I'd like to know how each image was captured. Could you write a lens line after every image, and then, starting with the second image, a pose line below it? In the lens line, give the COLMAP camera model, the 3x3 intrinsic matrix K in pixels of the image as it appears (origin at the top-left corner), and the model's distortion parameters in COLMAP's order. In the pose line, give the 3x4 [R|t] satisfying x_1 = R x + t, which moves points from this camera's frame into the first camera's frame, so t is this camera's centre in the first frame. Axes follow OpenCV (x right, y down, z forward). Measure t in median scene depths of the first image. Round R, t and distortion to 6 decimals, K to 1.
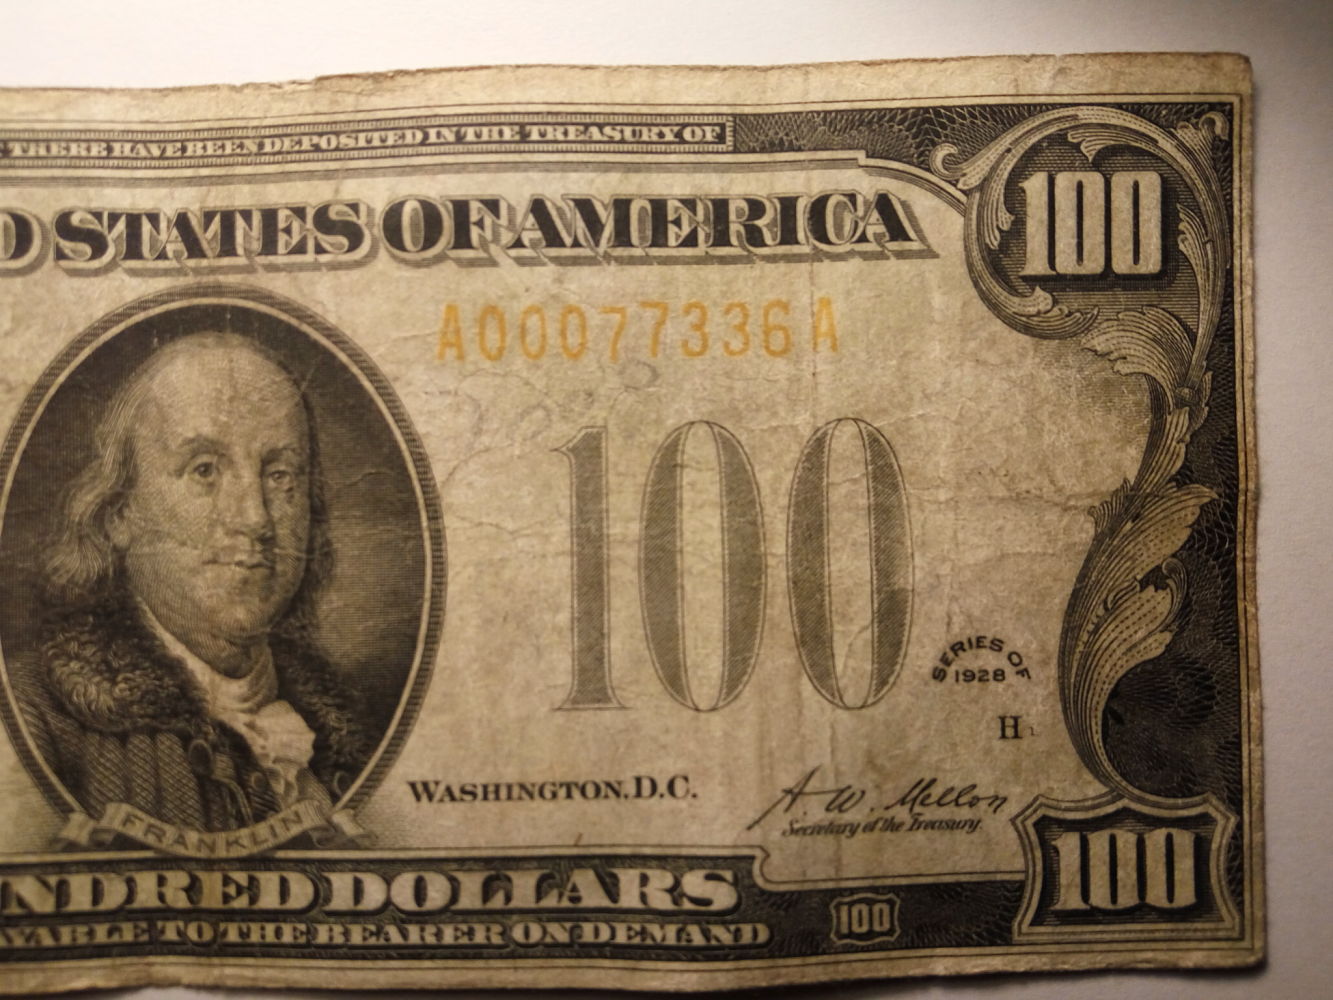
lens RADIAL K [[1155.2, 0, 666.0], [0, 1155.2, 502.2], [0, 0, 1]] dist [0.054093, -0.144890]
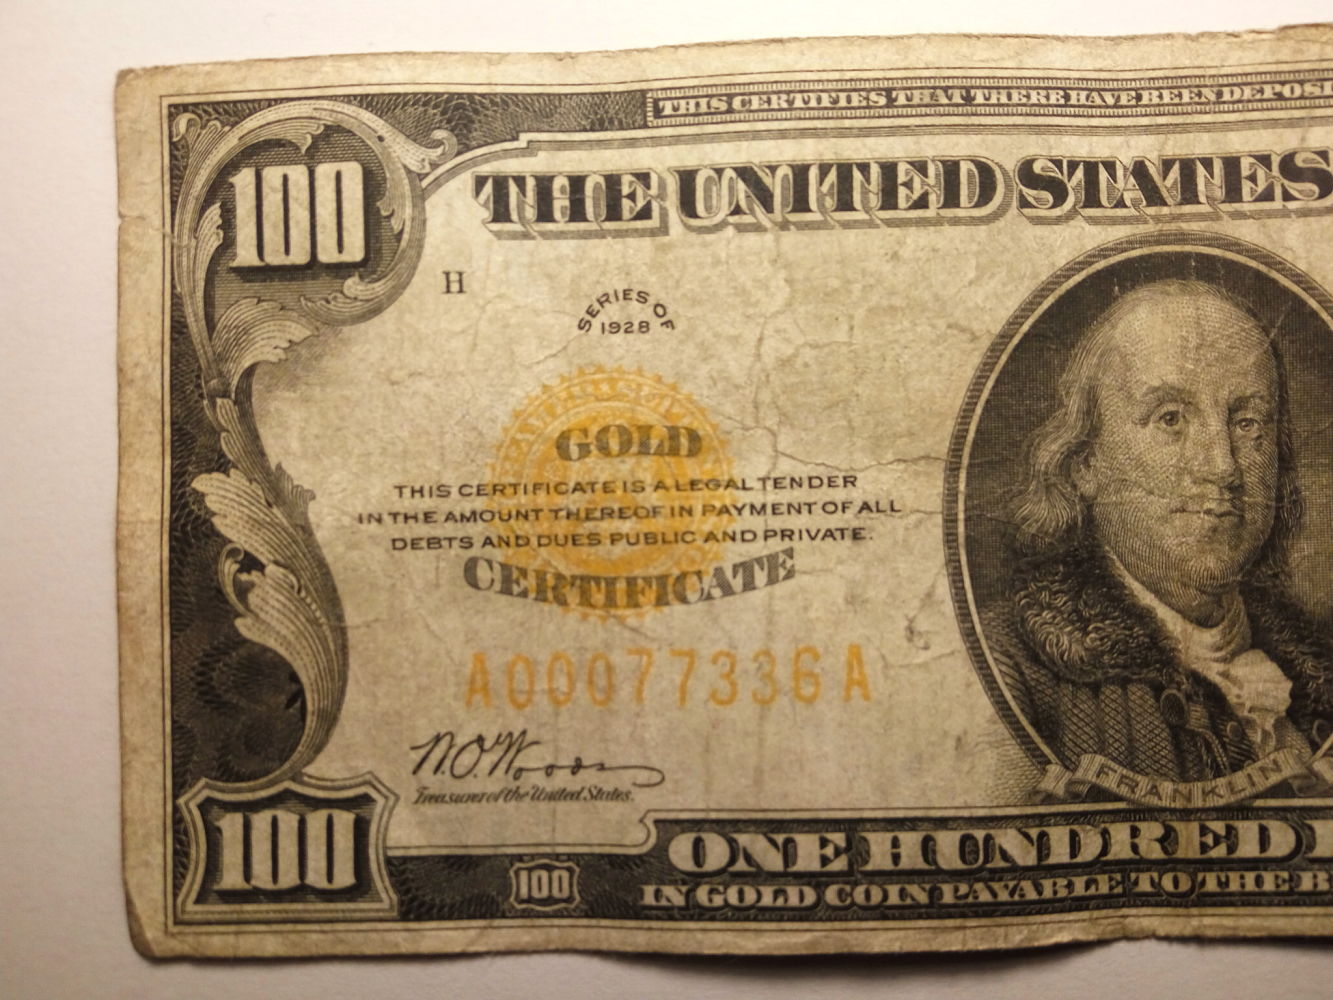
lens RADIAL K [[1155.2, 0, 666.0], [0, 1155.2, 502.2], [0, 0, 1]] dist [0.054093, -0.144890]
pose [[0.999843, -0.004683, -0.017082, -0.817227], [0.004652, 0.999988, -0.001829, 0.044107], [0.017090, 0.001749, 0.999852, -0.002435]]
